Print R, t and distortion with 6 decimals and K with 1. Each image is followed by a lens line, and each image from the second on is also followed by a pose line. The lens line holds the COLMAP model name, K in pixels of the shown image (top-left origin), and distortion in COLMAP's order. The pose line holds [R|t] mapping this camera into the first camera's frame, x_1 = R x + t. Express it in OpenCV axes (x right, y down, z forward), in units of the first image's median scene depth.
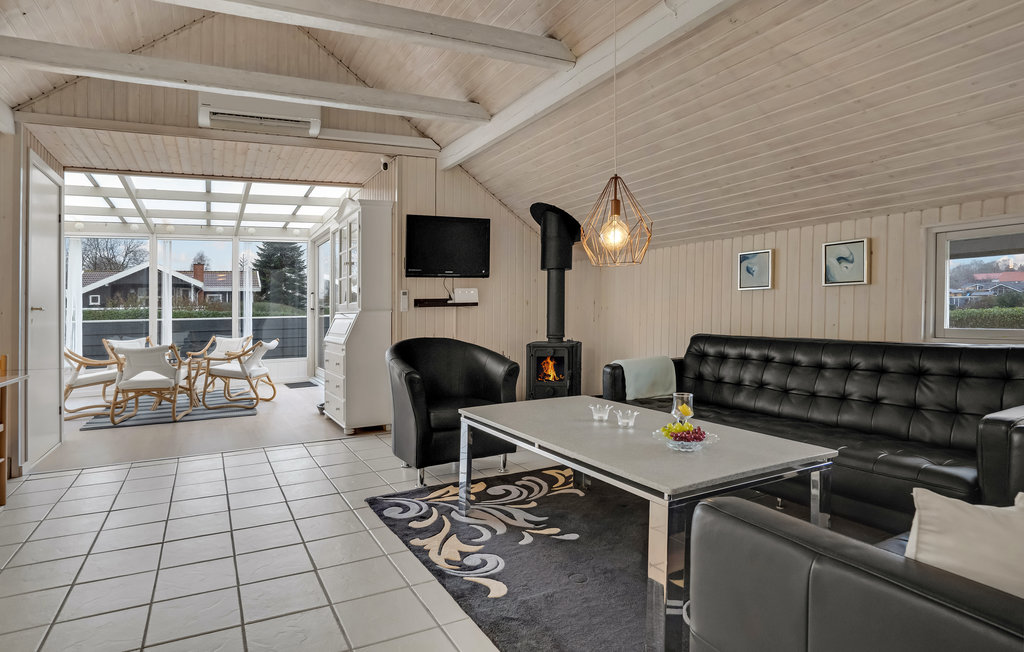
lens RADIAL K [[578.8, 0, 469.5], [0, 578.8, 327.0], [0, 0, 1]] dist [0.001302, 0.000798]
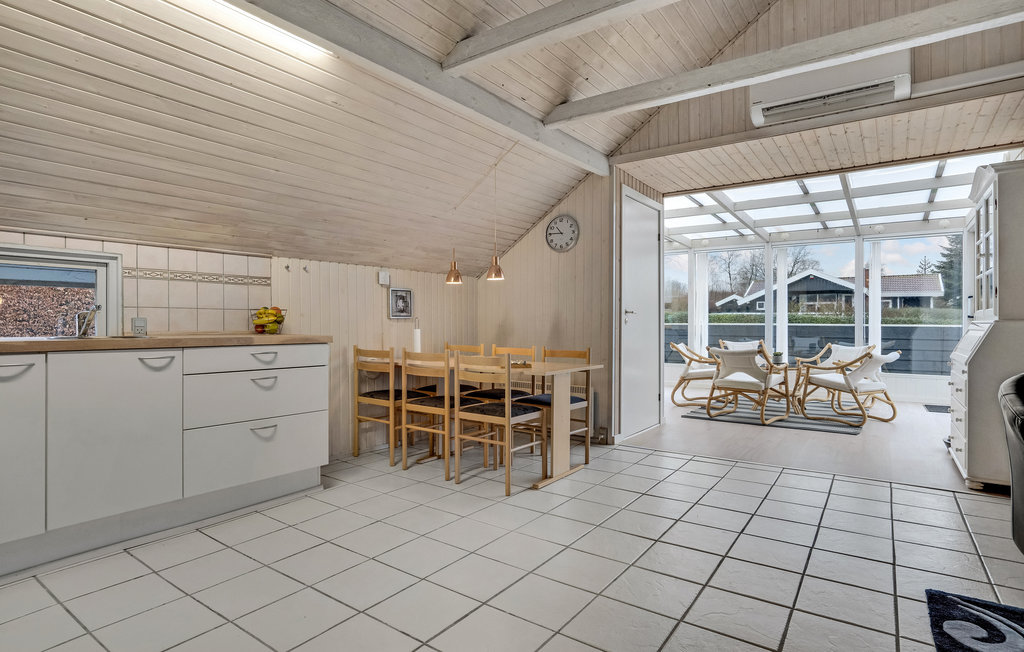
lens RADIAL K [[526.8, 0, 506.9], [0, 526.8, 318.2], [0, 0, 1]] dist [-0.063674, 0.033033]
pose [[0.467033, 0.019330, -0.884028, 0.082085], [-0.039635, 0.999214, 0.000909, -0.006644], [0.883351, 0.034614, 0.467432, 0.169989]]
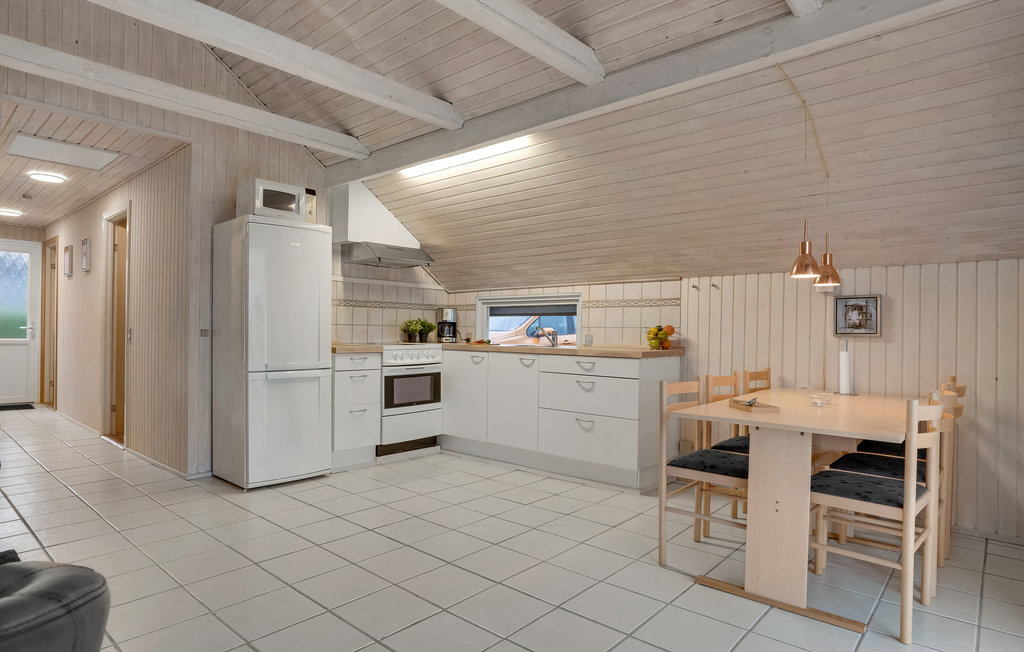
lens RADIAL K [[571.2, 0, 512.0], [0, 571.2, 326.0], [0, 0, 1]] dist [-0.047072, 0.000051]
pose [[-0.923252, 0.008282, -0.384106, -0.100877], [-0.001362, 0.999691, 0.024830, -0.023888], [0.384193, 0.023447, -0.922955, 0.764572]]
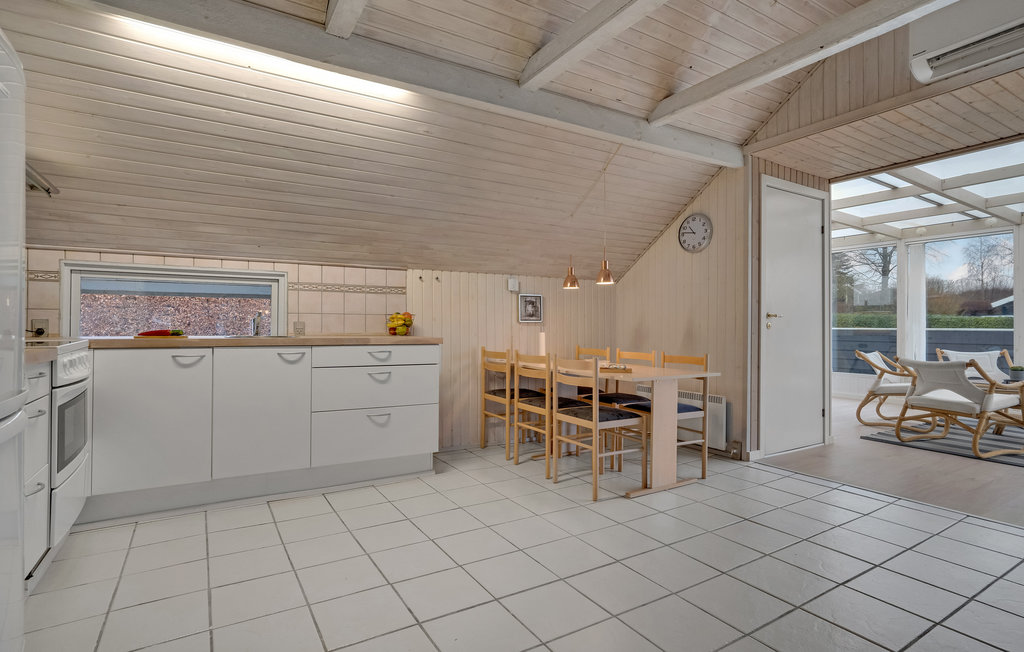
lens RADIAL K [[505.0, 0, 511.3], [0, 505.0, 316.3], [0, 0, 1]] dist [-0.056124, 0.037203]
pose [[0.090383, 0.008469, -0.995871, 0.109501], [-0.036464, 0.999322, 0.005189, -0.011408], [0.995239, 0.035844, 0.090630, 0.284939]]
